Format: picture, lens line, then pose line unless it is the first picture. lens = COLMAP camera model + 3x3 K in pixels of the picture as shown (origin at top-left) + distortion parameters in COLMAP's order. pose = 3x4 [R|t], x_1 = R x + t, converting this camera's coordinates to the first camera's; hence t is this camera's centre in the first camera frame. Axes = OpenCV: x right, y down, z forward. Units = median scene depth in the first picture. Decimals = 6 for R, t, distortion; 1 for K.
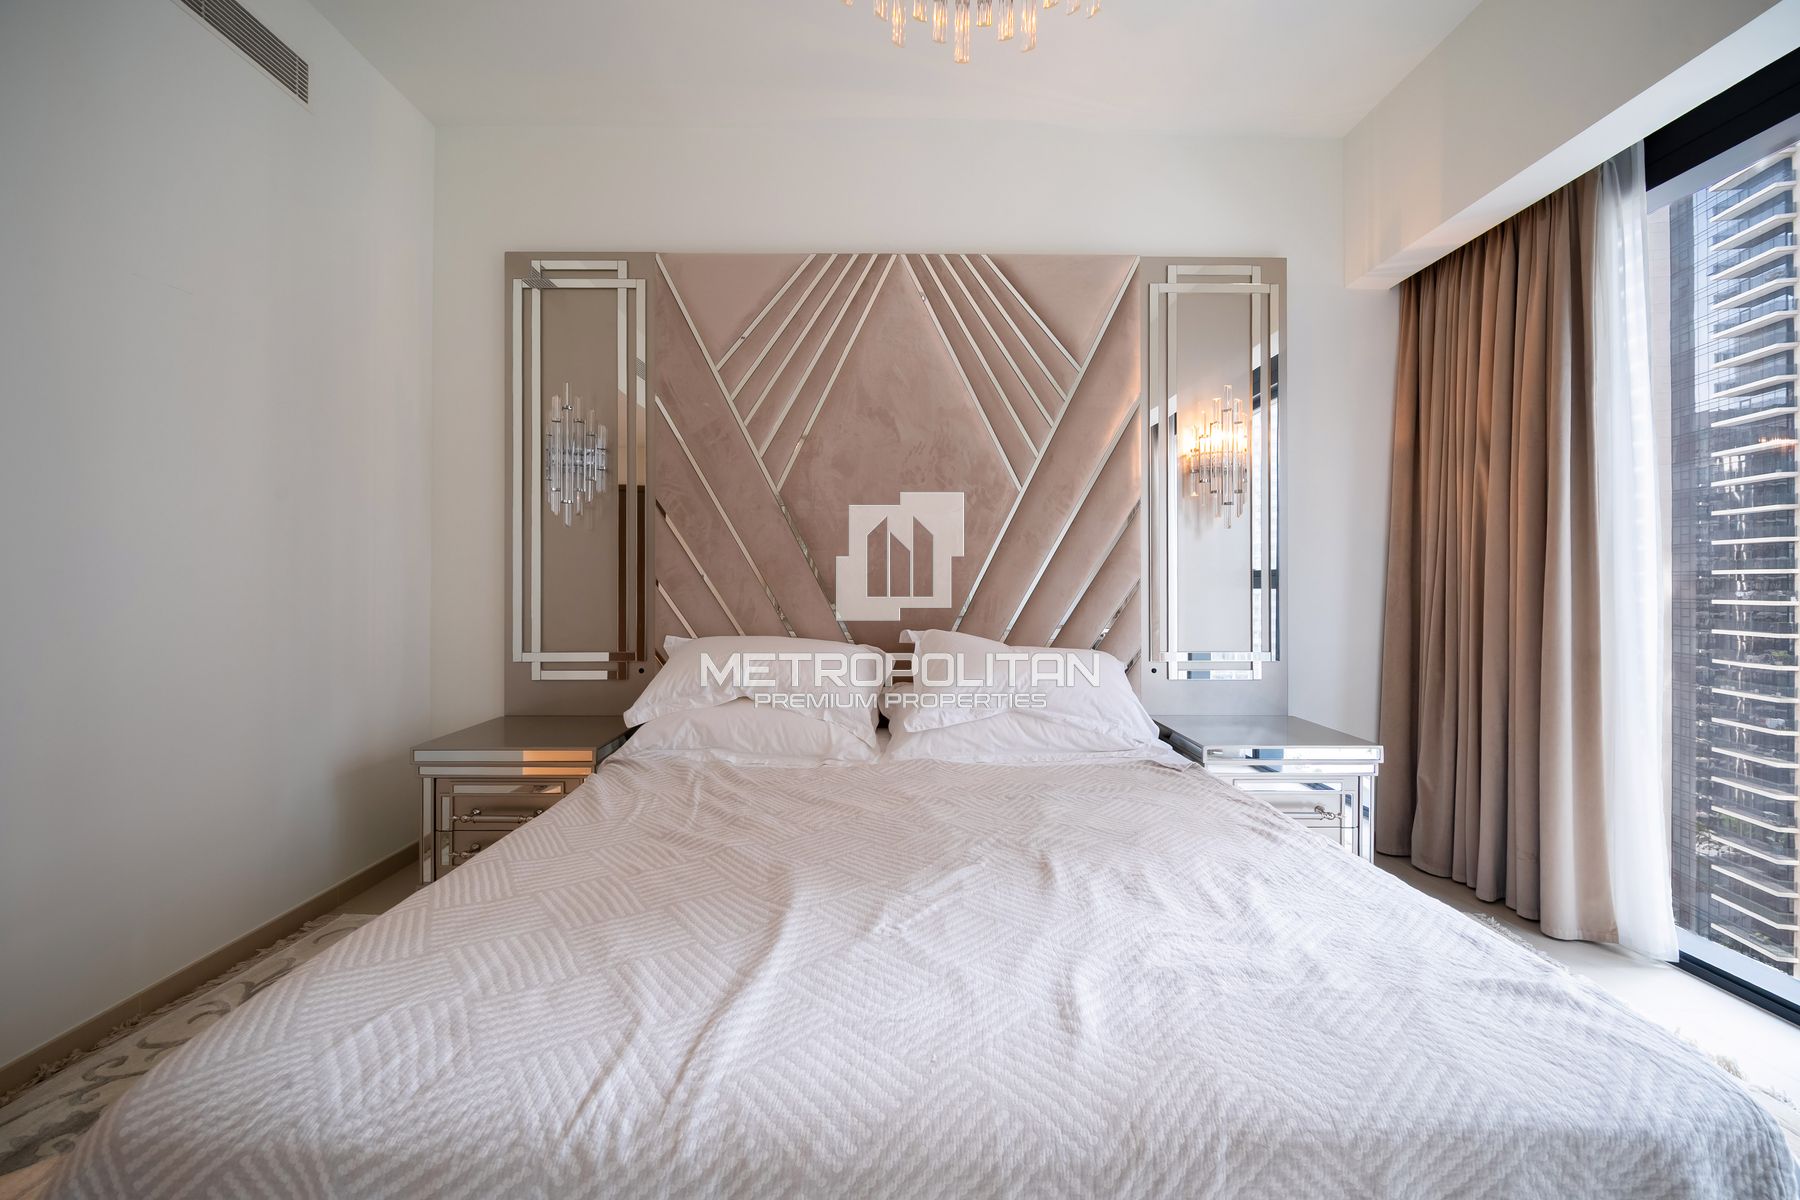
lens RADIAL K [[619.1, 0, 897.9], [0, 619.1, 586.0], [0, 0, 1]] dist [-0.002451, -0.000231]
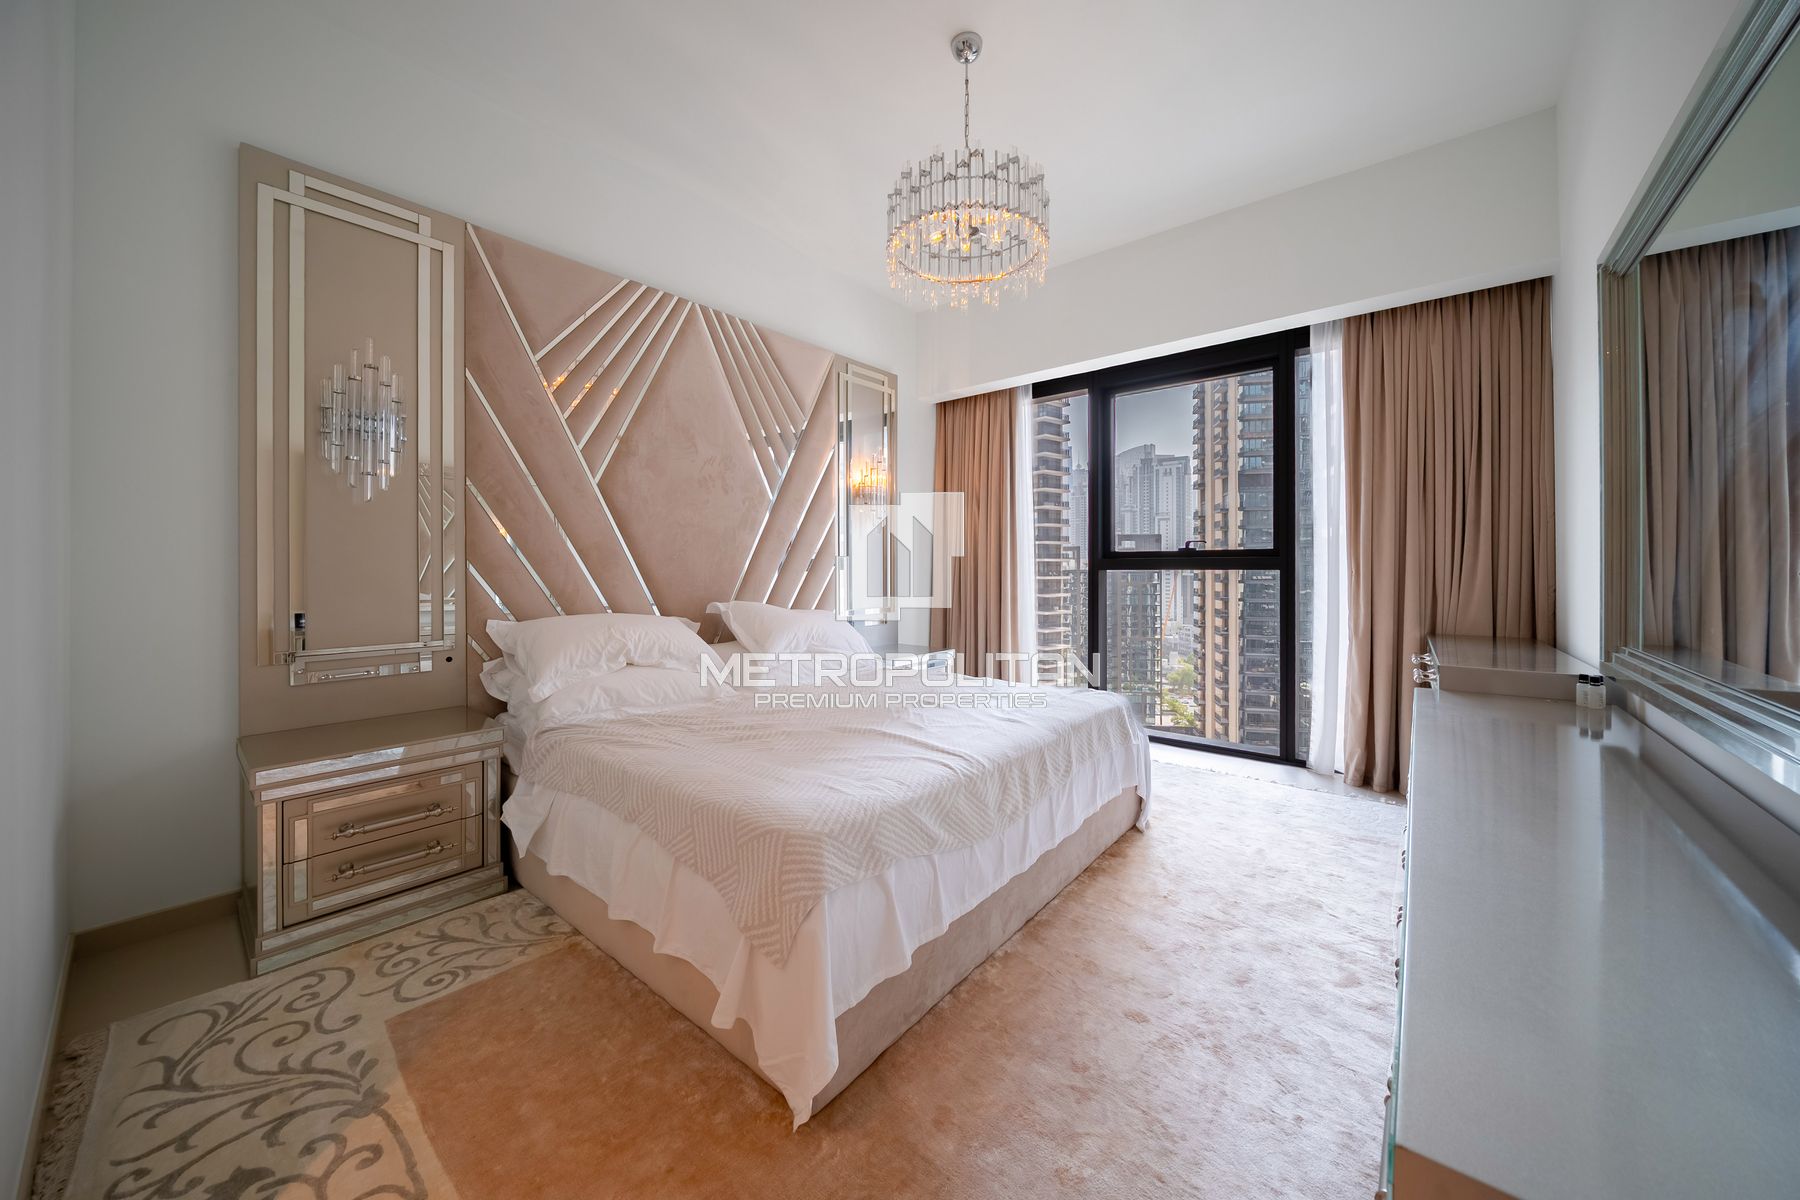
lens RADIAL K [[638.4, 0, 907.4], [0, 638.4, 566.6], [0, 0, 1]] dist [-0.001060, 0.000011]
pose [[0.646335, -0.001140, 0.763053, -0.742227], [0.003313, 0.999994, -0.001312, -0.000397], [-0.763047, 0.003376, 0.646334, -0.168214]]
